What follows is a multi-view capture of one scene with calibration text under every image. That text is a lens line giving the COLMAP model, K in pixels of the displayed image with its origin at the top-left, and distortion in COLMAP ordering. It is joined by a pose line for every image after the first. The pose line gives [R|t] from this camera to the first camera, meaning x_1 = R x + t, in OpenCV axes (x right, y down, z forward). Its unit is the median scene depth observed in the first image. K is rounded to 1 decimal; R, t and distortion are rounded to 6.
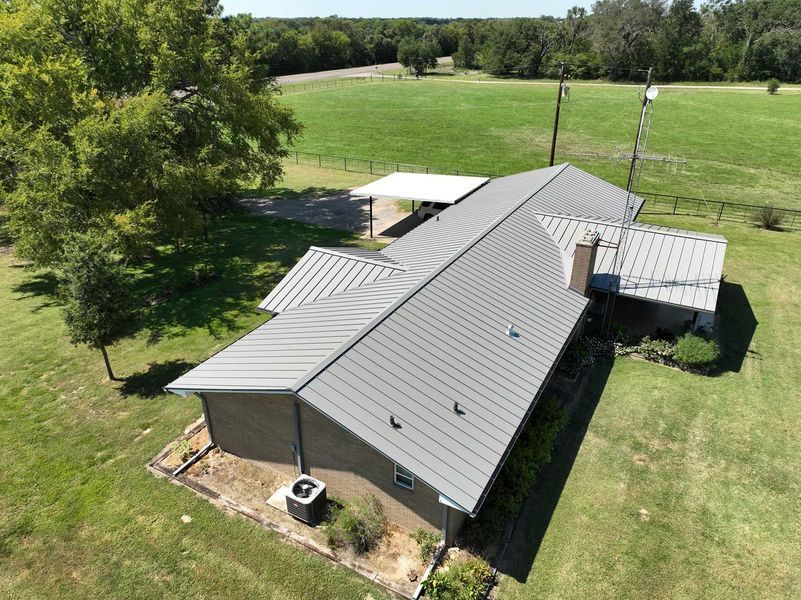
lens RADIAL K [[565.8, 0, 397.5], [0, 565.8, 299.1], [0, 0, 1]] dist [-0.001283, 0.021304]
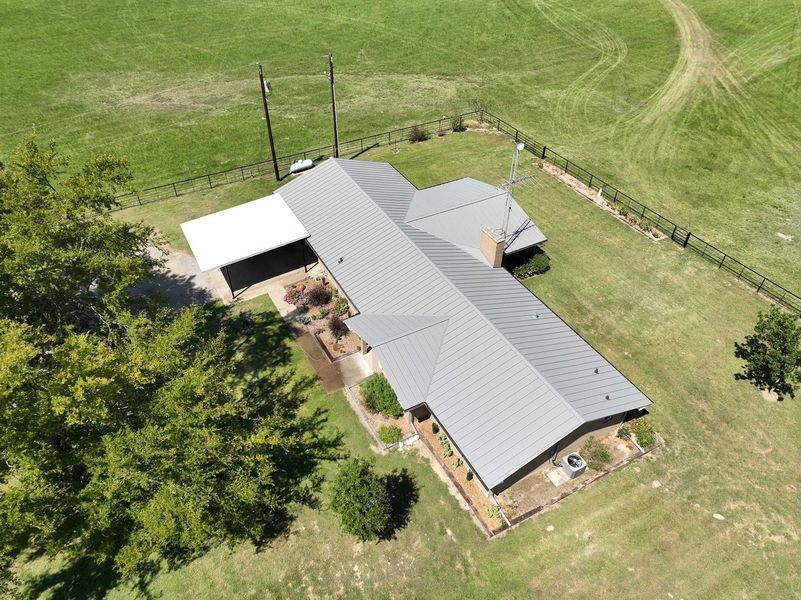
lens RADIAL K [[575.1, 0, 397.9], [0, 575.1, 291.0], [0, 0, 1]] dist [-0.000761, 0.021202]
pose [[0.538064, -0.546054, 0.642115, -0.613623], [0.368918, 0.837511, 0.403082, -0.481096], [-0.757883, 0.020004, 0.652084, 0.109459]]
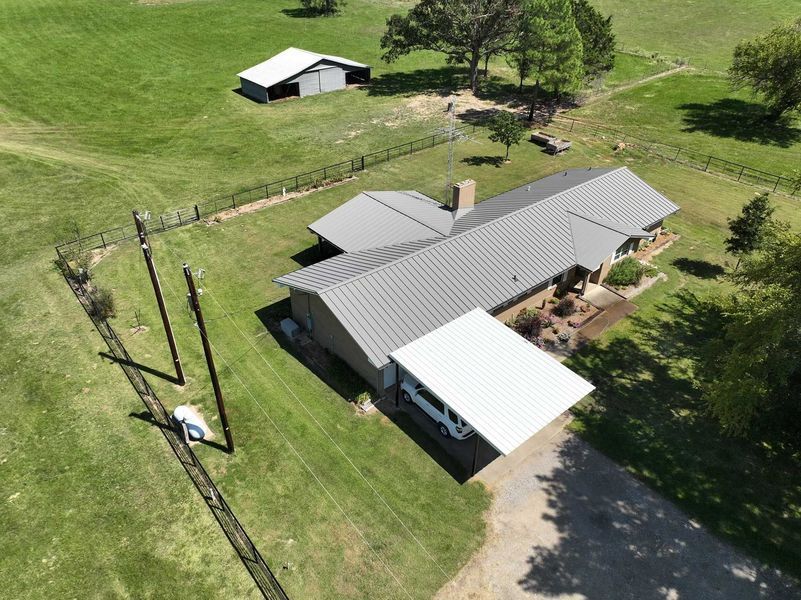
lens RADIAL K [[565.8, 0, 397.5], [0, 565.8, 299.1], [0, 0, 1]] dist [-0.001283, 0.021304]
pose [[-0.931544, -0.214405, 0.293693, -0.038912], [0.149032, 0.511608, 0.846195, -0.962358], [-0.331685, 0.832038, -0.444633, 1.436984]]
